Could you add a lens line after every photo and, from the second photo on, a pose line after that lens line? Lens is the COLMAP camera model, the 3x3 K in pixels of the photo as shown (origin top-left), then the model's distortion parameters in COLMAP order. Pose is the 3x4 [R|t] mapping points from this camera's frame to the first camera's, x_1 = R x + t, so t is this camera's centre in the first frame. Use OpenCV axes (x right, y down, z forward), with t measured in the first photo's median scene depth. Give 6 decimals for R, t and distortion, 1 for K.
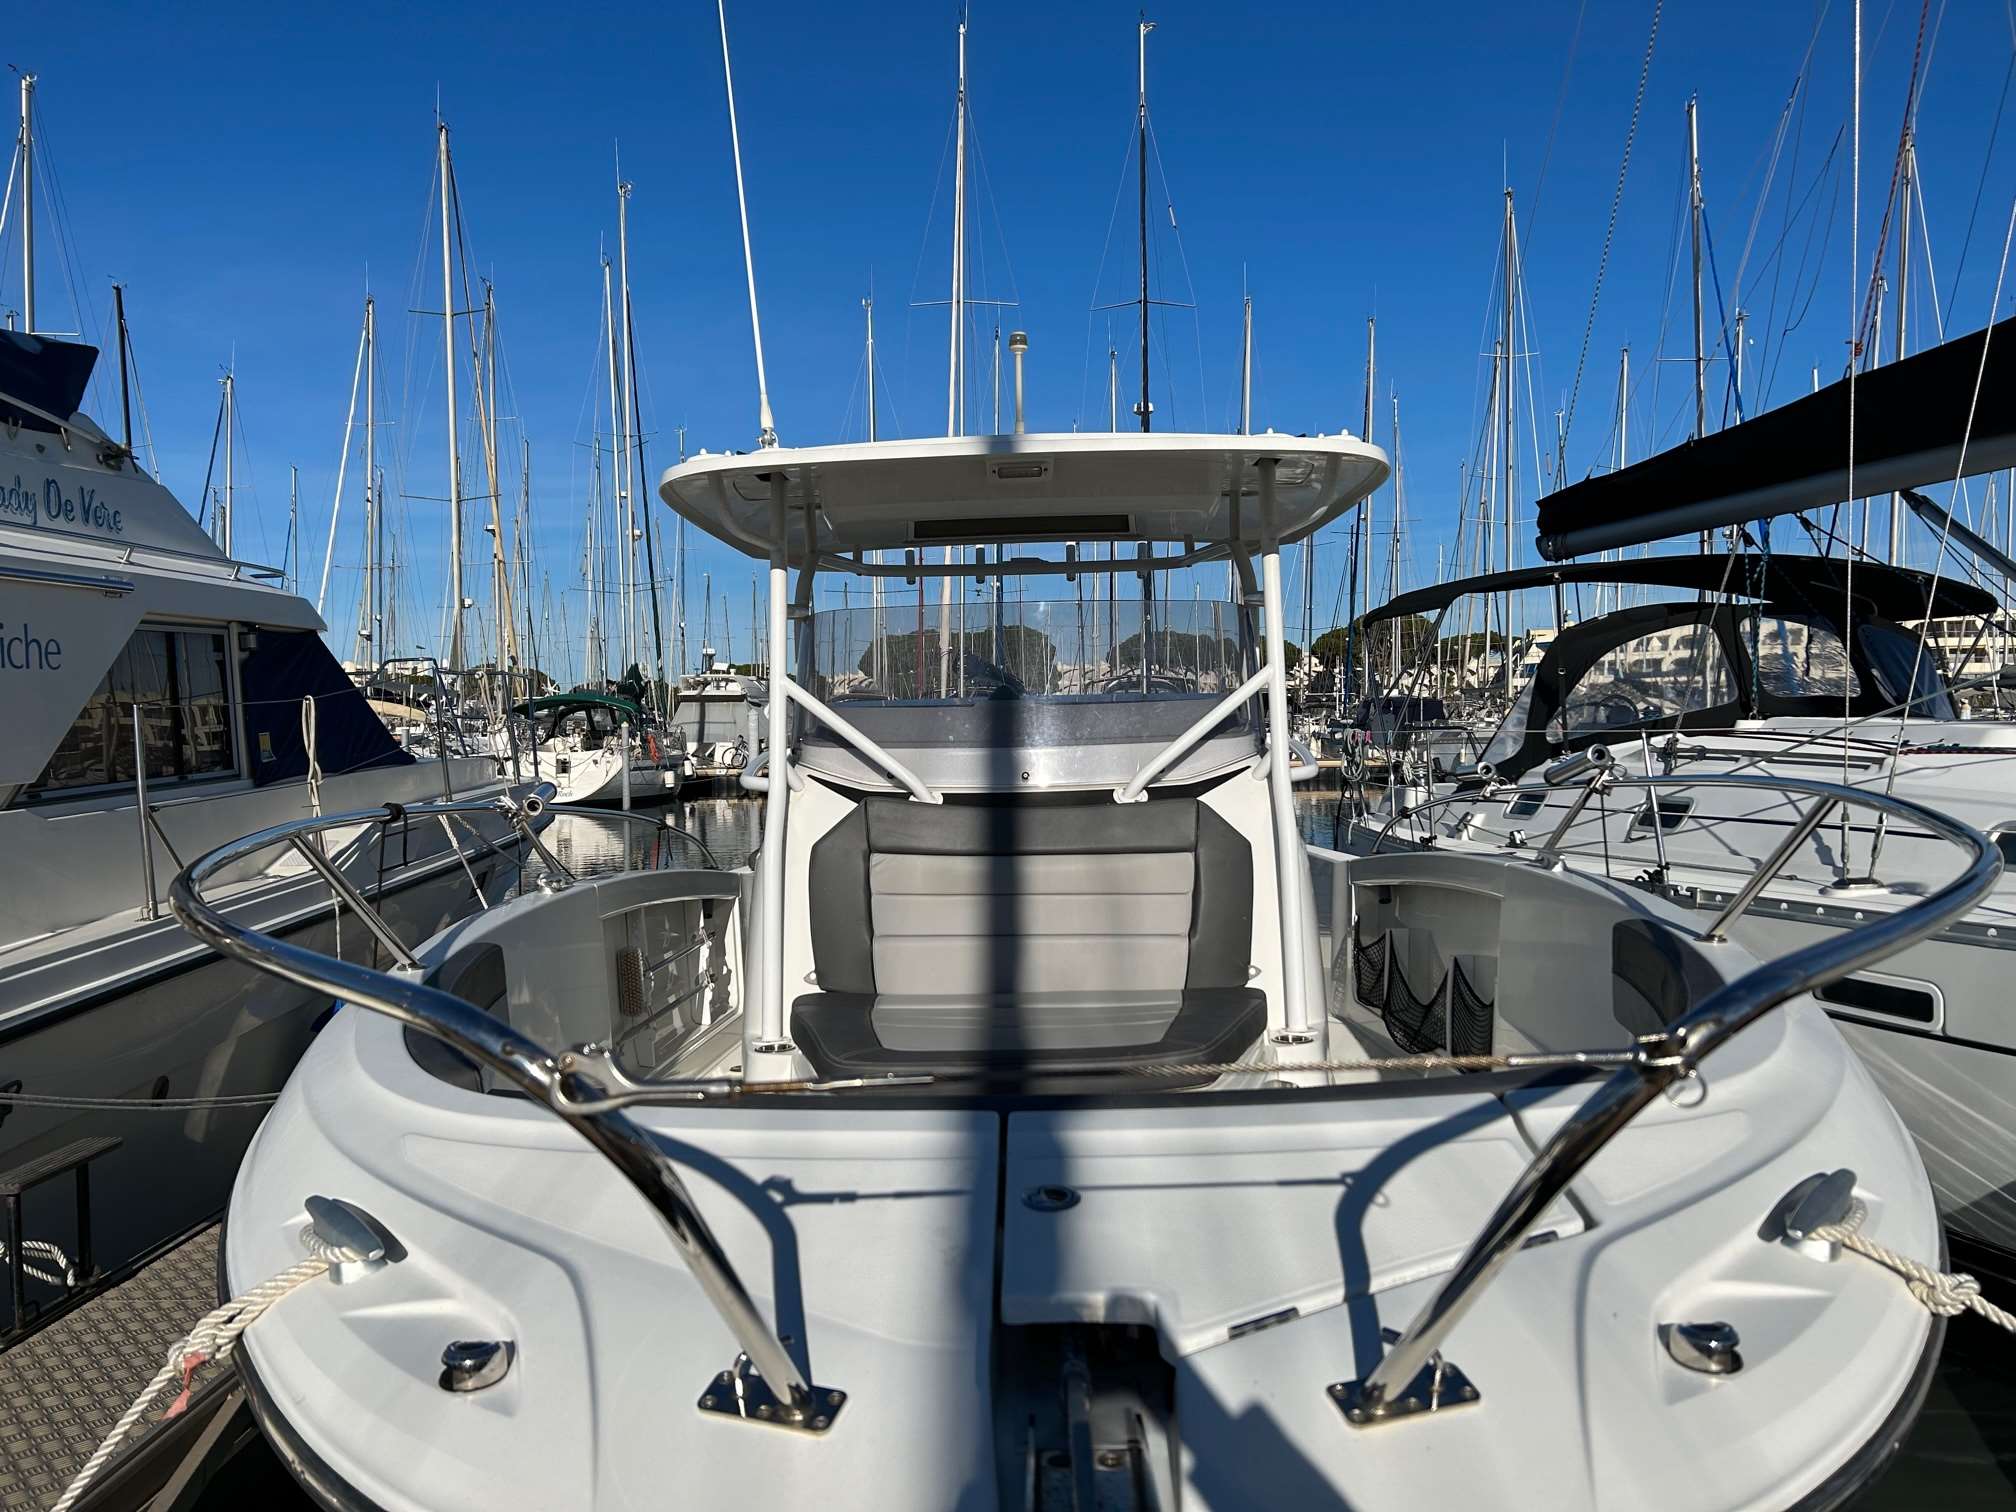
lens RADIAL K [[1511.1, 0, 1011.2], [0, 1511.1, 761.1], [0, 0, 1]] dist [0.043733, -0.009067]
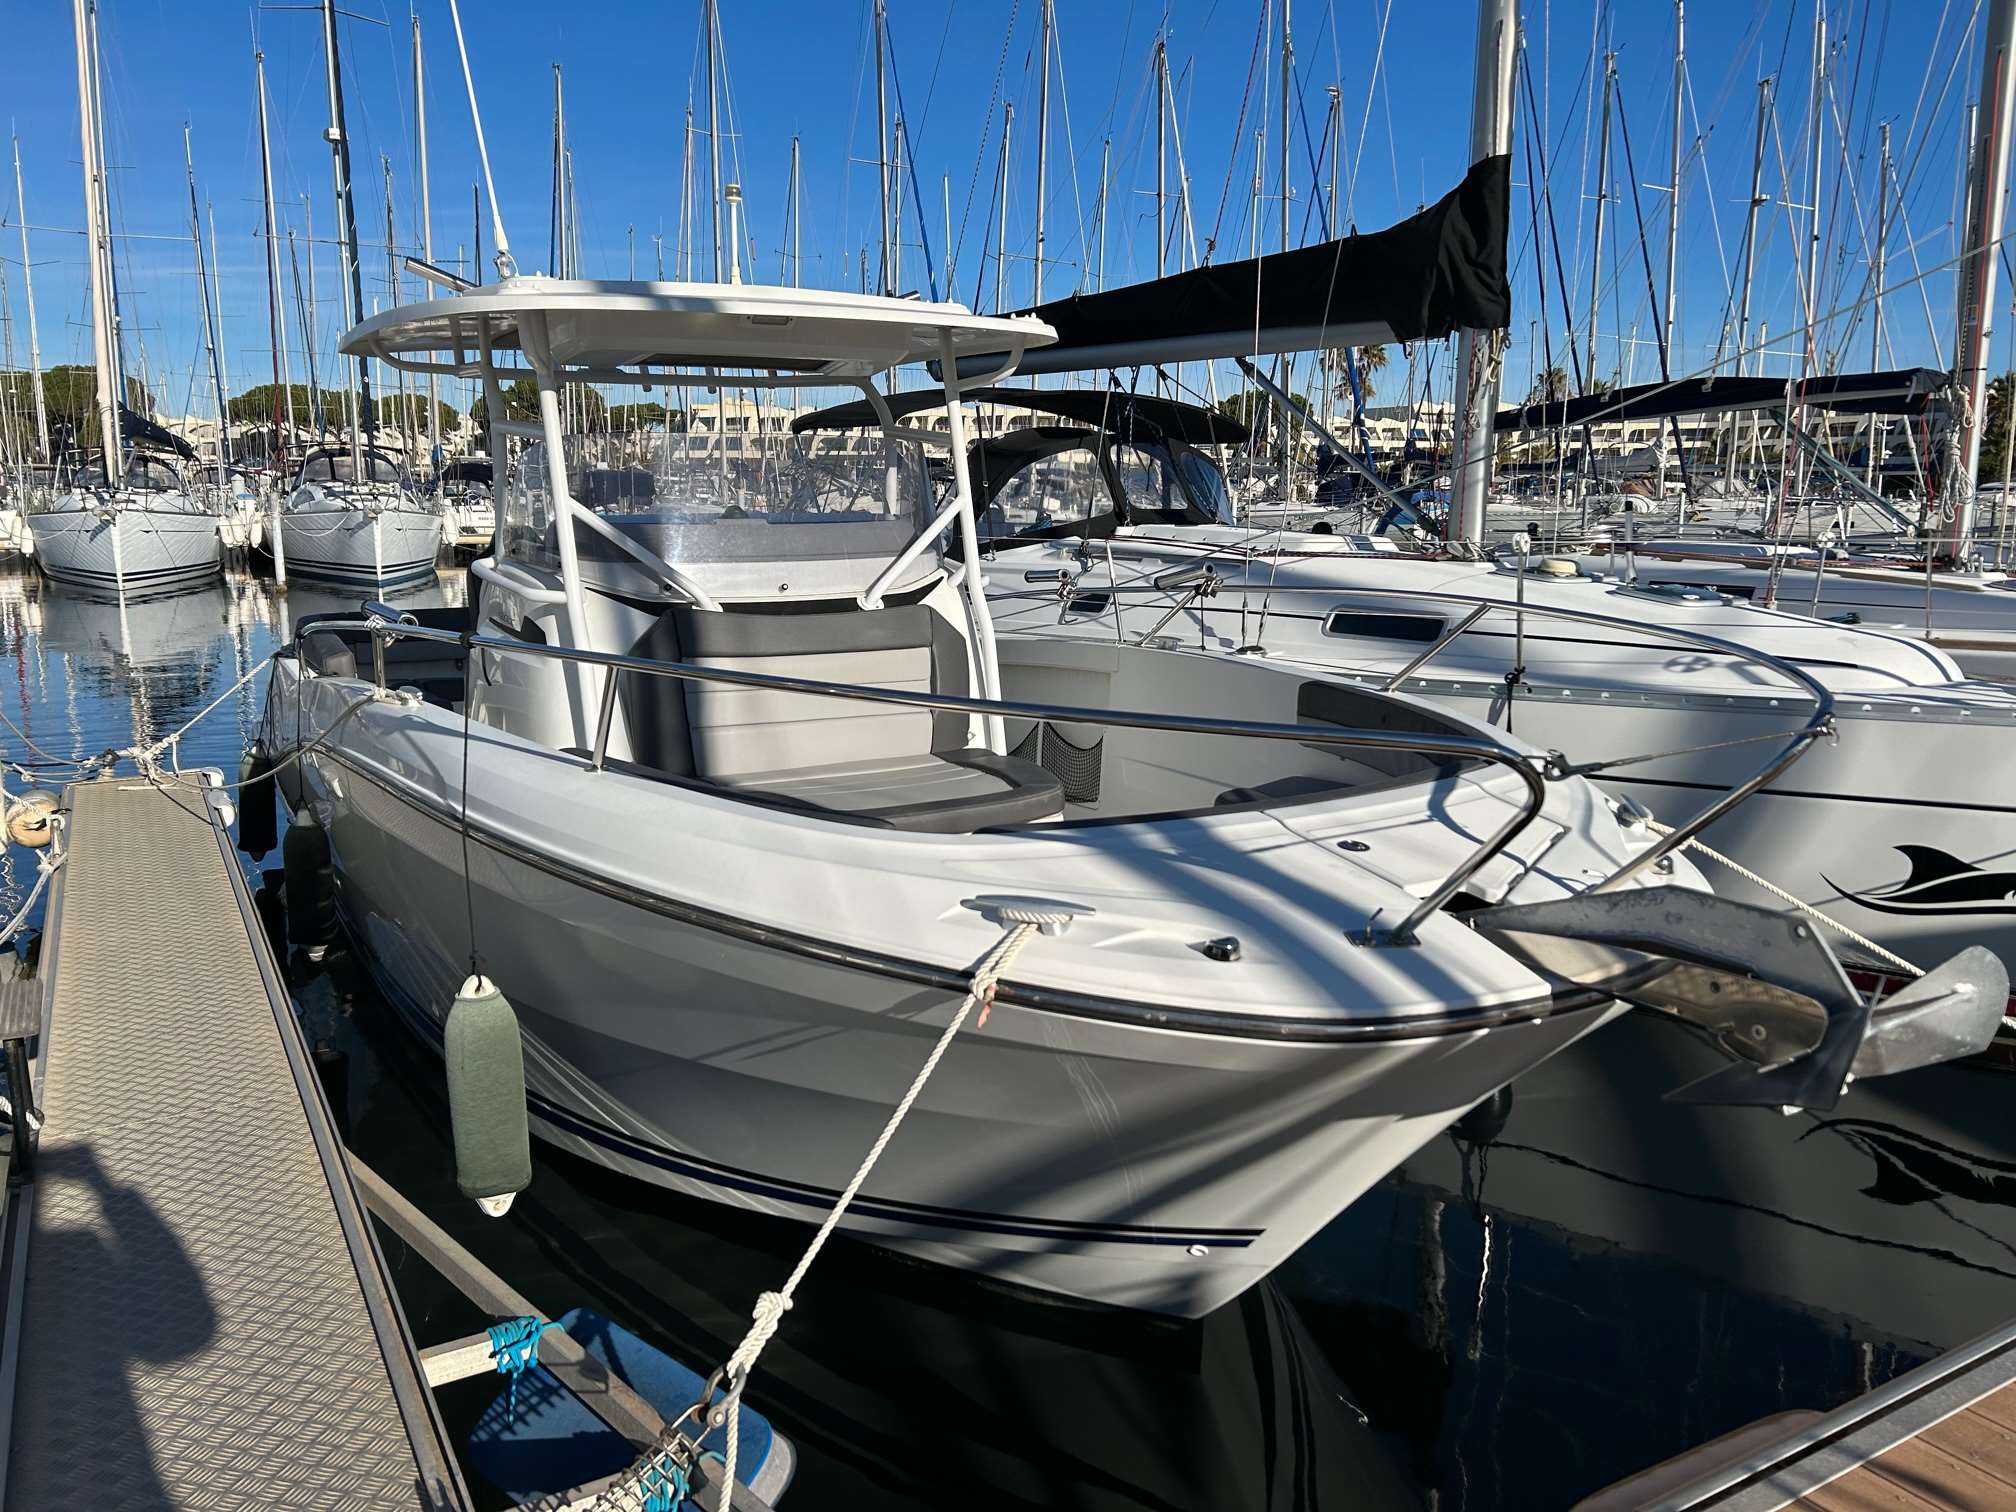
lens RADIAL K [[1511.1, 0, 1002.6], [0, 1511.1, 748.5], [0, 0, 1]] dist [0.043733, -0.009067]
pose [[0.861498, -0.065245, 0.503552, -0.322323], [-0.006052, 0.990320, 0.138668, -0.021724], [-0.507725, -0.122509, 0.852764, -0.083338]]
